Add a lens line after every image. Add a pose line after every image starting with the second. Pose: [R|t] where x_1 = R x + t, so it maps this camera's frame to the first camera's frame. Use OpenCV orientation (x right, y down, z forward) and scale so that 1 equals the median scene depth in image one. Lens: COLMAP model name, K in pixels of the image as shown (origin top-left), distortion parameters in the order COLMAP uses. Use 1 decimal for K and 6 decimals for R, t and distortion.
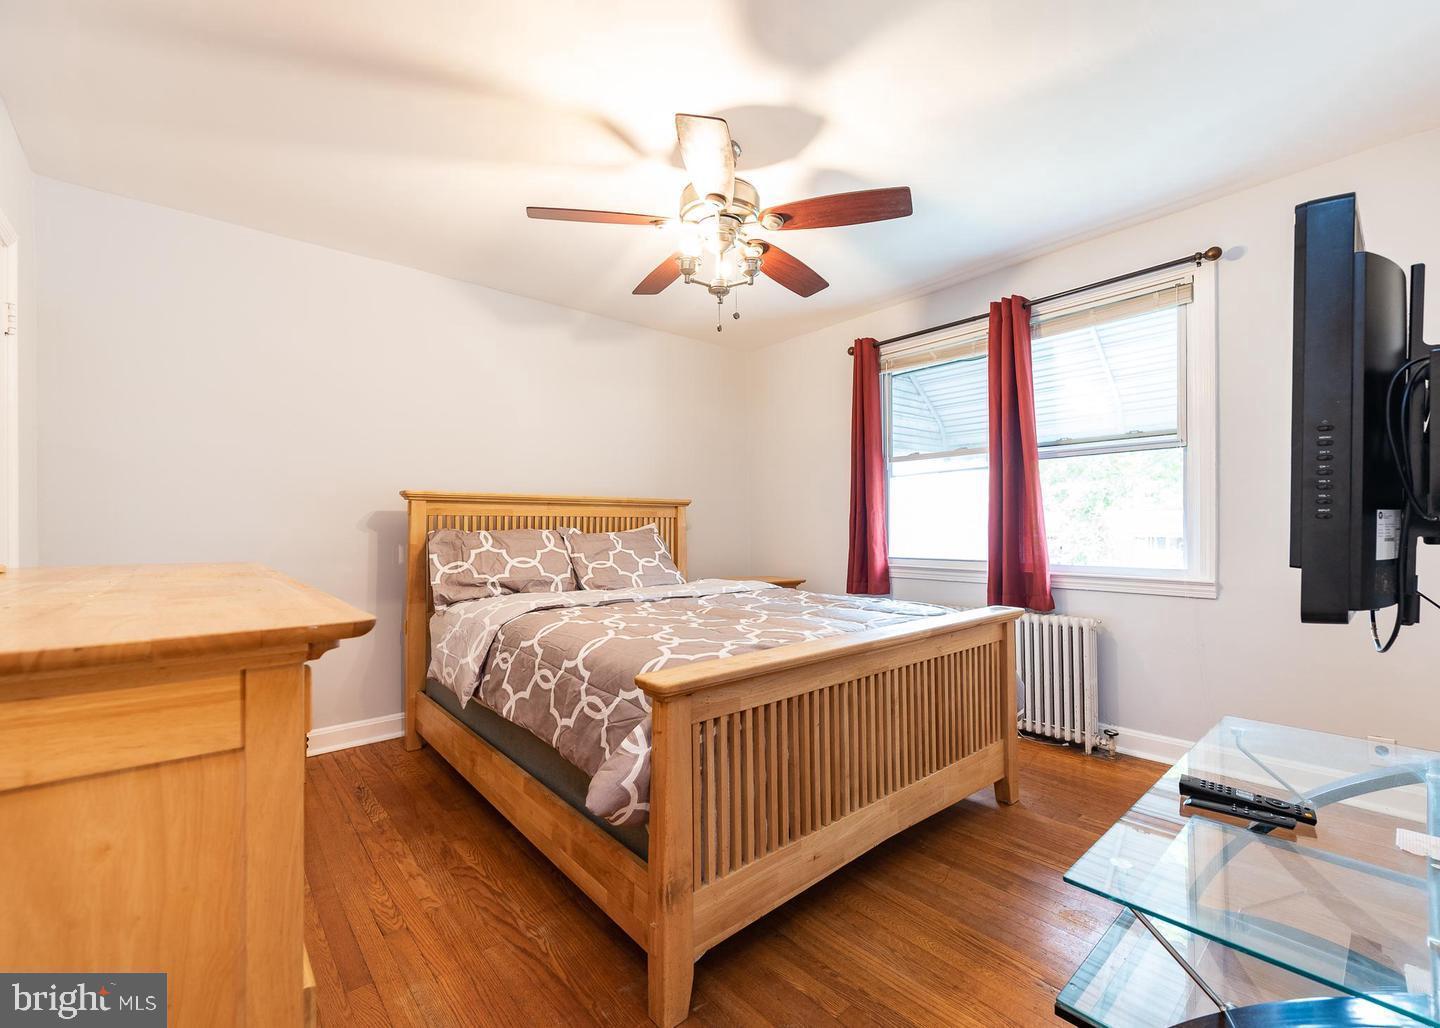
lens RADIAL K [[611.2, 0, 730.7], [0, 611.2, 519.9], [0, 0, 1]] dist [-0.007351, -0.000409]
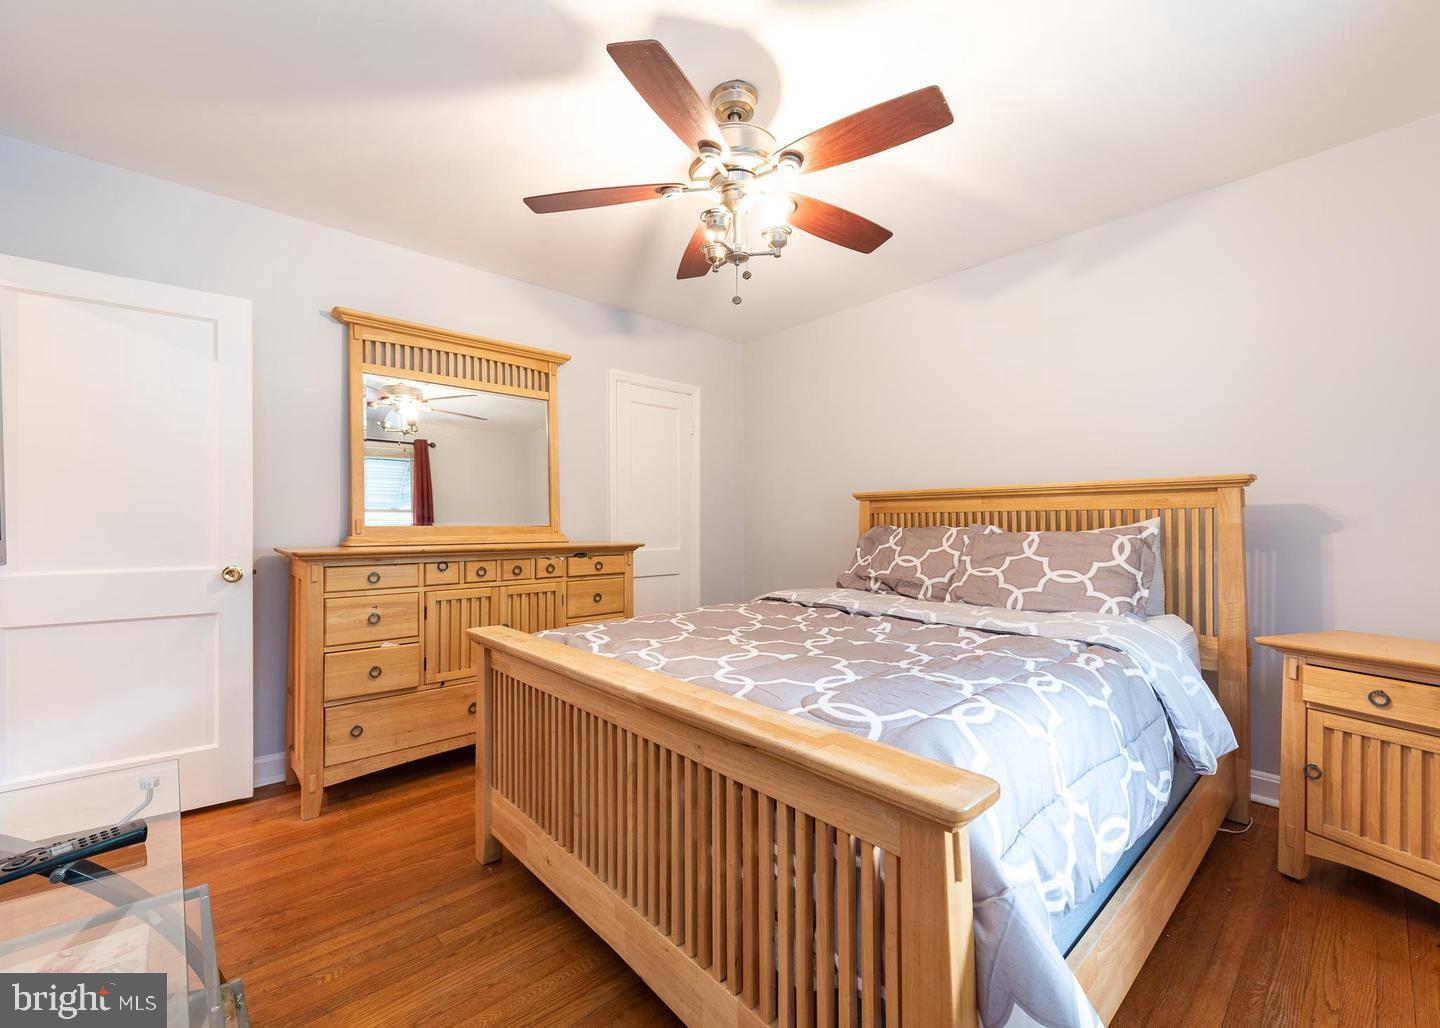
lens RADIAL K [[611.2, 0, 730.4], [0, 611.2, 520.6], [0, 0, 1]] dist [-0.007351, -0.000409]
pose [[0.024957, -0.000669, -0.999688, 0.611384], [0.016294, 0.999867, -0.000262, 0.001553], [0.999556, -0.016282, 0.024964, 0.686558]]
